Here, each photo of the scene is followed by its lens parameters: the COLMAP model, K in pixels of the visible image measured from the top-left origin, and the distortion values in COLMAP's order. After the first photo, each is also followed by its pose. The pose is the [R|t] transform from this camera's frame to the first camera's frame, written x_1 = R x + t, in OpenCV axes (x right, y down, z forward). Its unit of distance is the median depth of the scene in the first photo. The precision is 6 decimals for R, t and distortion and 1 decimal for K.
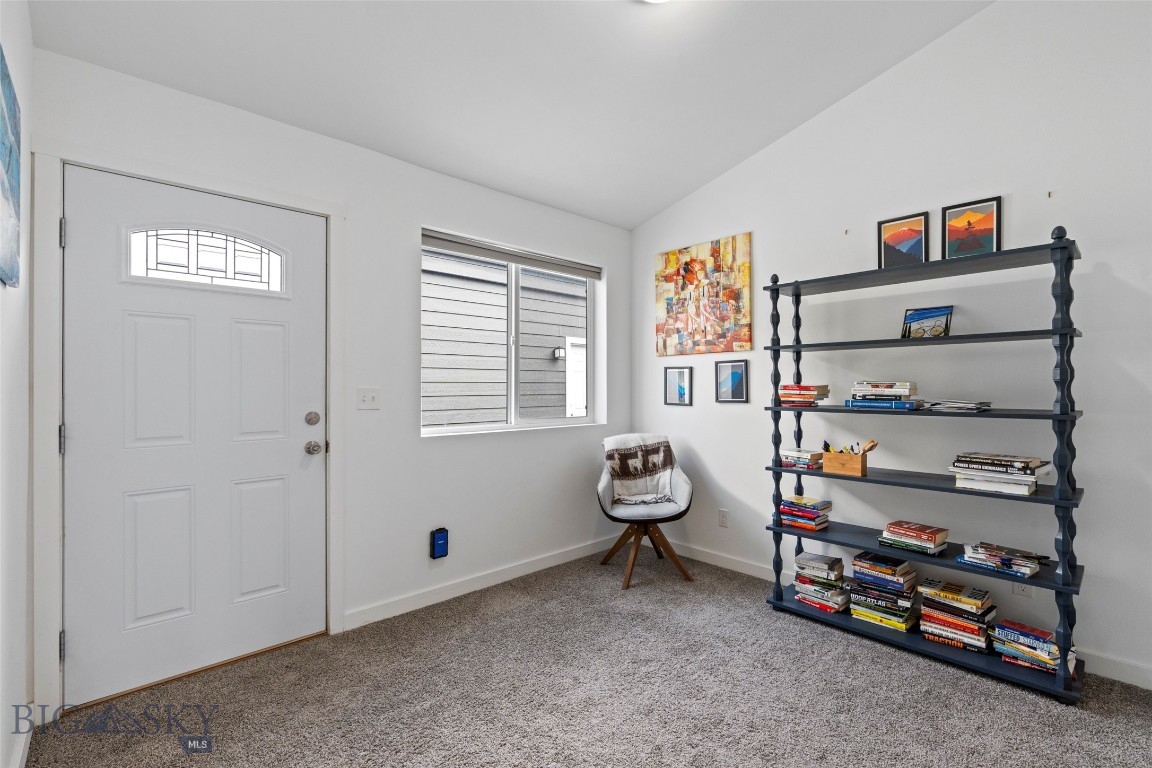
lens RADIAL K [[516.7, 0, 579.4], [0, 516.7, 387.7], [0, 0, 1]] dist [-0.000843, 0.000361]
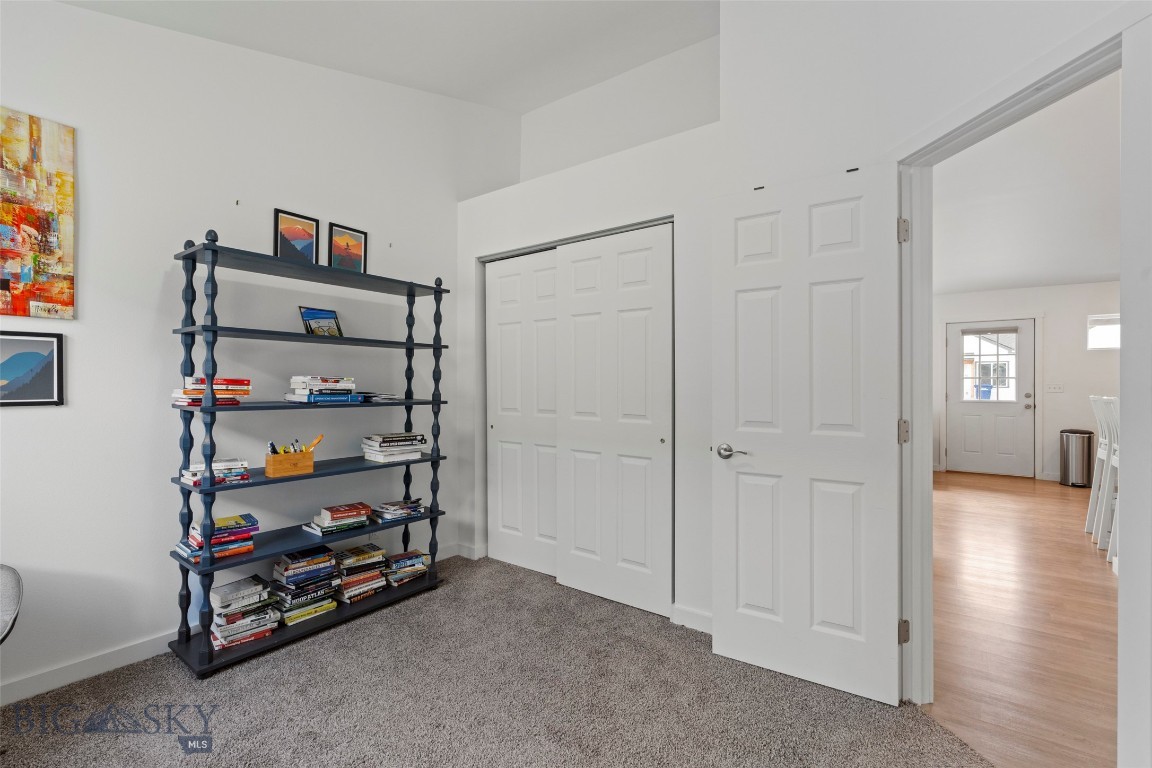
lens RADIAL K [[516.7, 0, 579.7], [0, 516.7, 383.6], [0, 0, 1]] dist [-0.000843, 0.000361]
pose [[-0.183925, 0.000115, 0.982940, -0.494619], [-0.008625, 0.999961, -0.001731, -0.000097], [-0.982902, -0.008796, -0.183917, 0.658876]]
